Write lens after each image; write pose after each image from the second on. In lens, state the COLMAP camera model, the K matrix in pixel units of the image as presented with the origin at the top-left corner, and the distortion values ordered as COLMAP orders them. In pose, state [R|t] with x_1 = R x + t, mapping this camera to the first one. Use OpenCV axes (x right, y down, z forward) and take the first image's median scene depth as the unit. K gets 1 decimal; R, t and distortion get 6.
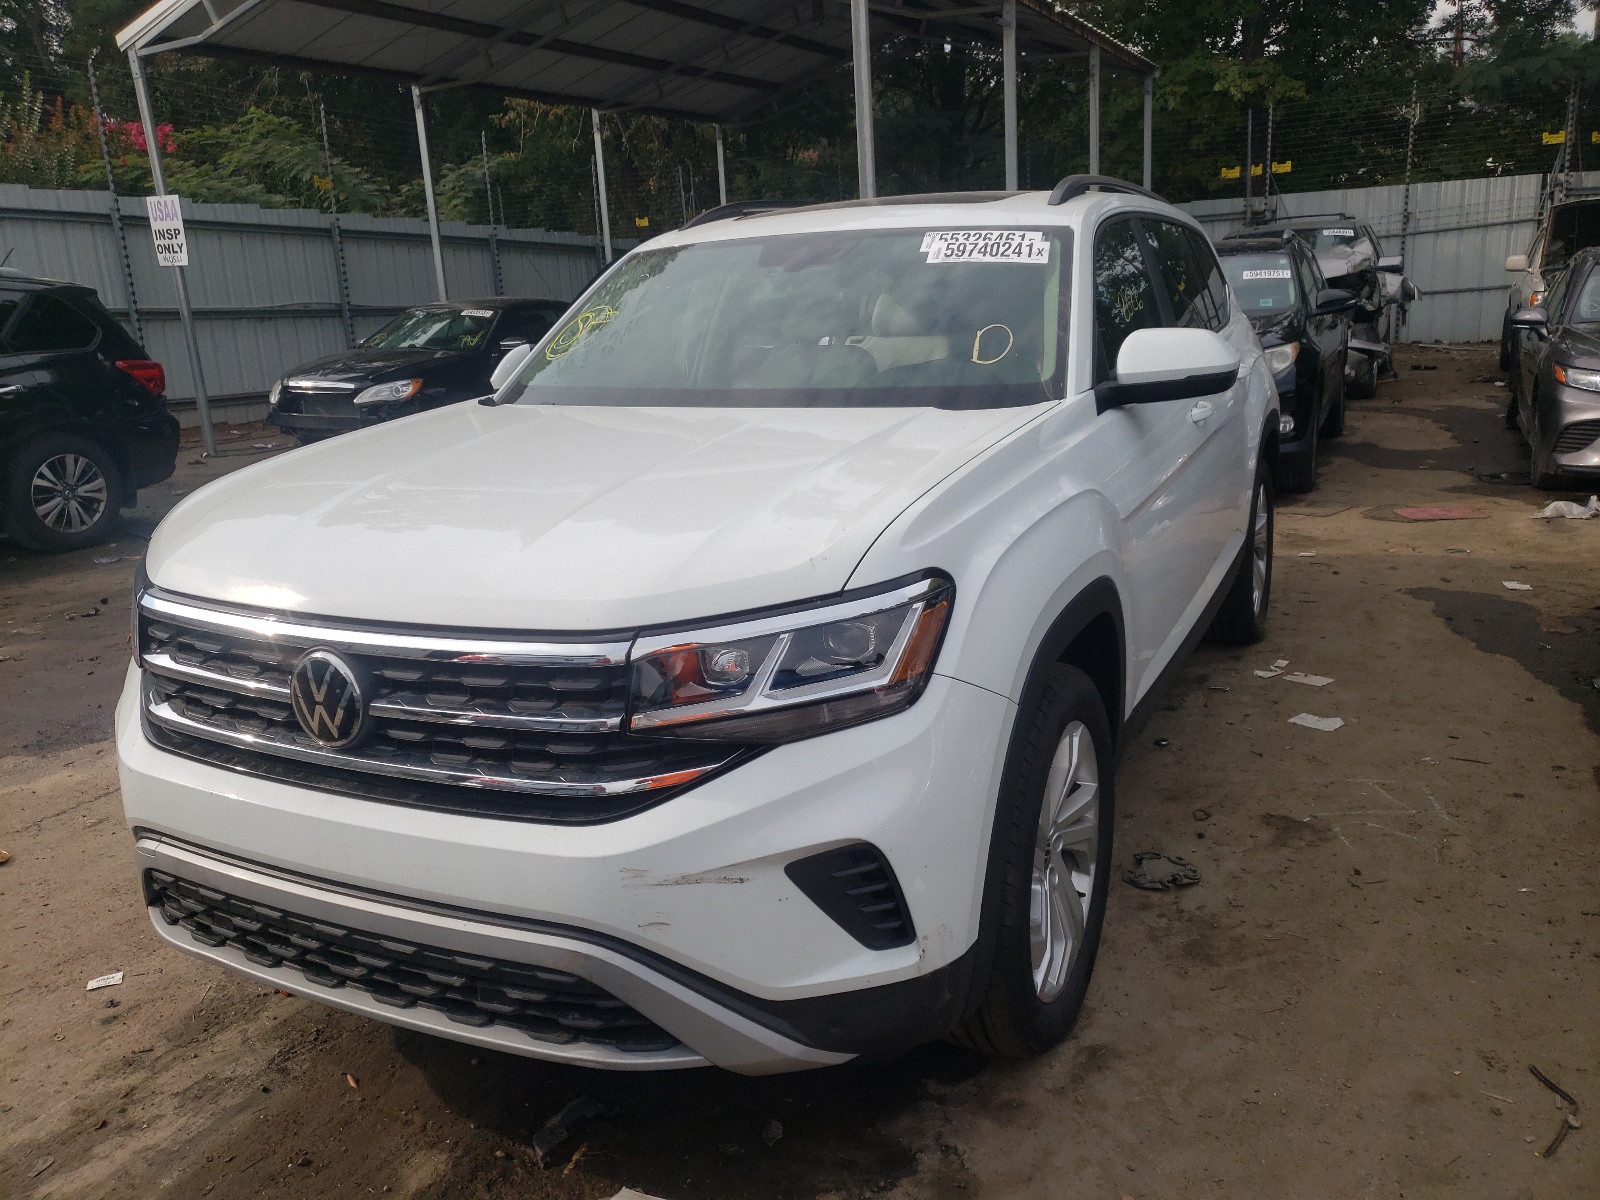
lens RADIAL K [[1248.0, 0, 800.0], [0, 1248.0, 600.0], [0, 0, 1]] dist [0.047471, -0.003897]
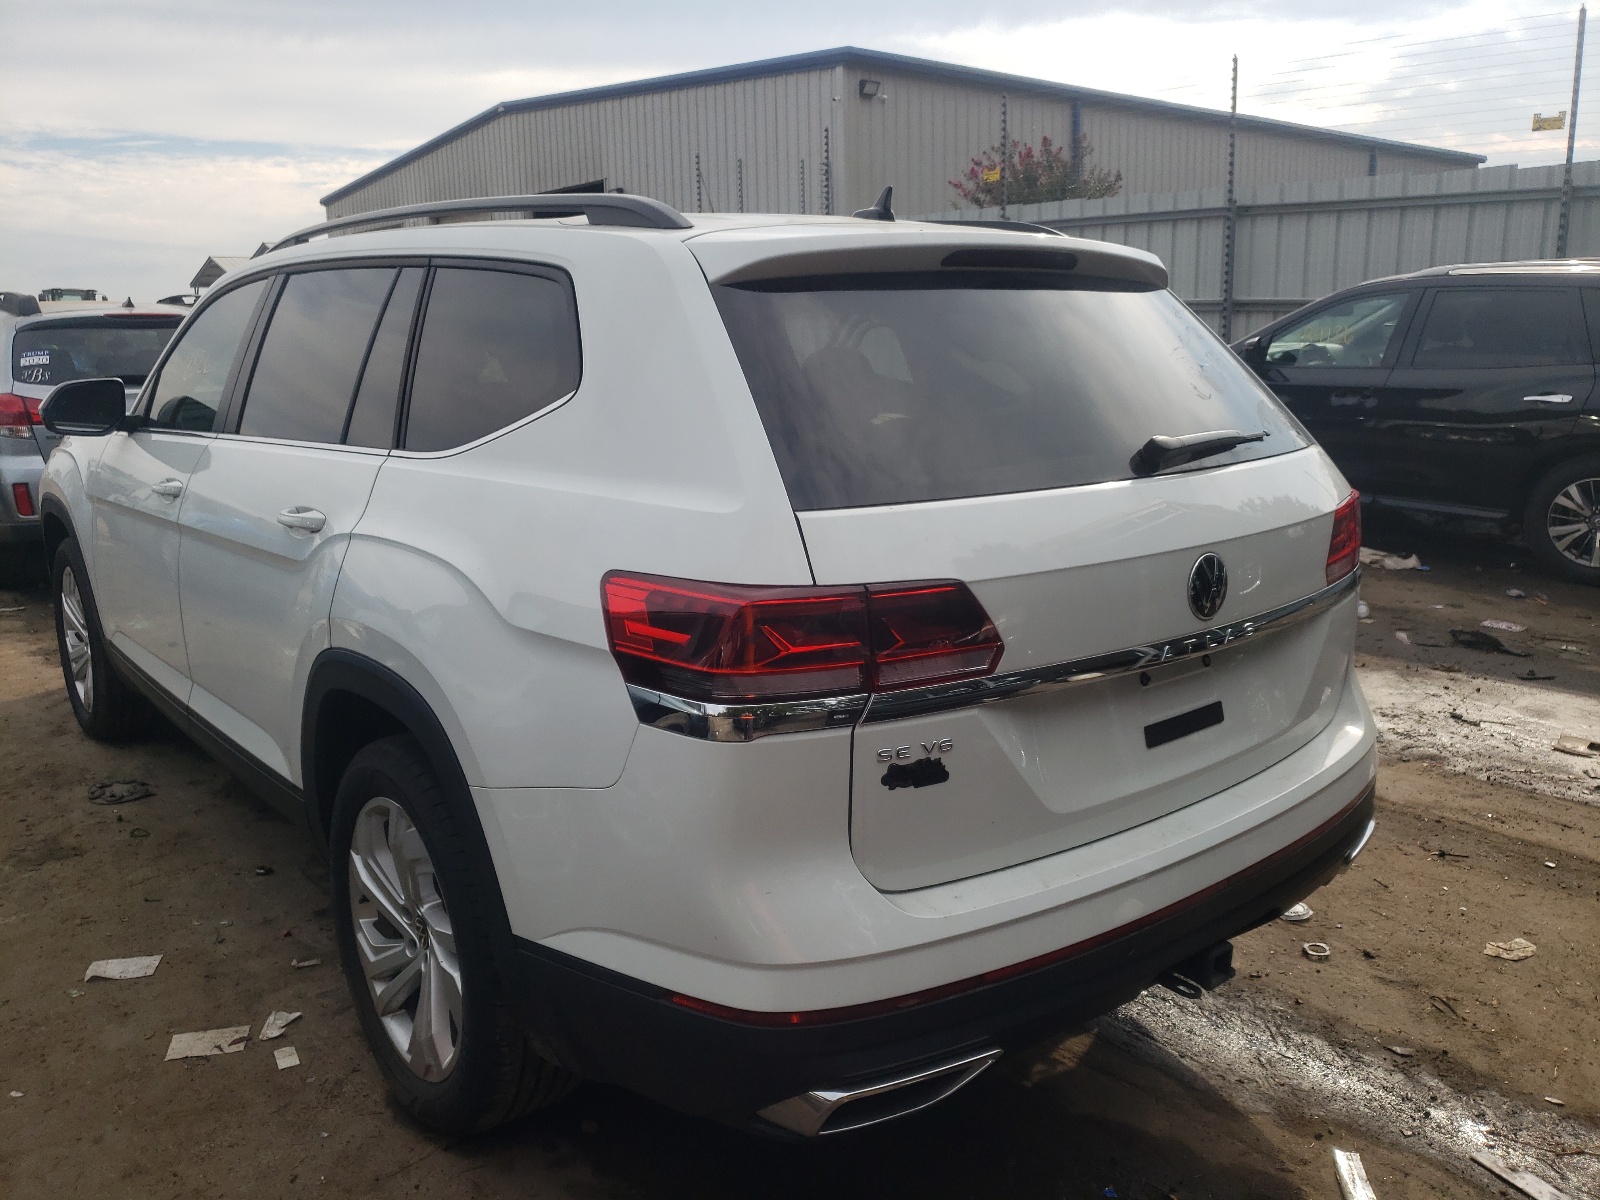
lens RADIAL K [[1248.0, 0, 800.0], [0, 1248.0, 600.0], [0, 0, 1]] dist [0.047471, -0.003897]
pose [[-0.412826, 0.239201, -0.878839, 0.725045], [-0.198419, 0.918105, 0.343094, -0.367221], [0.888935, 0.316016, -0.331555, 1.310947]]
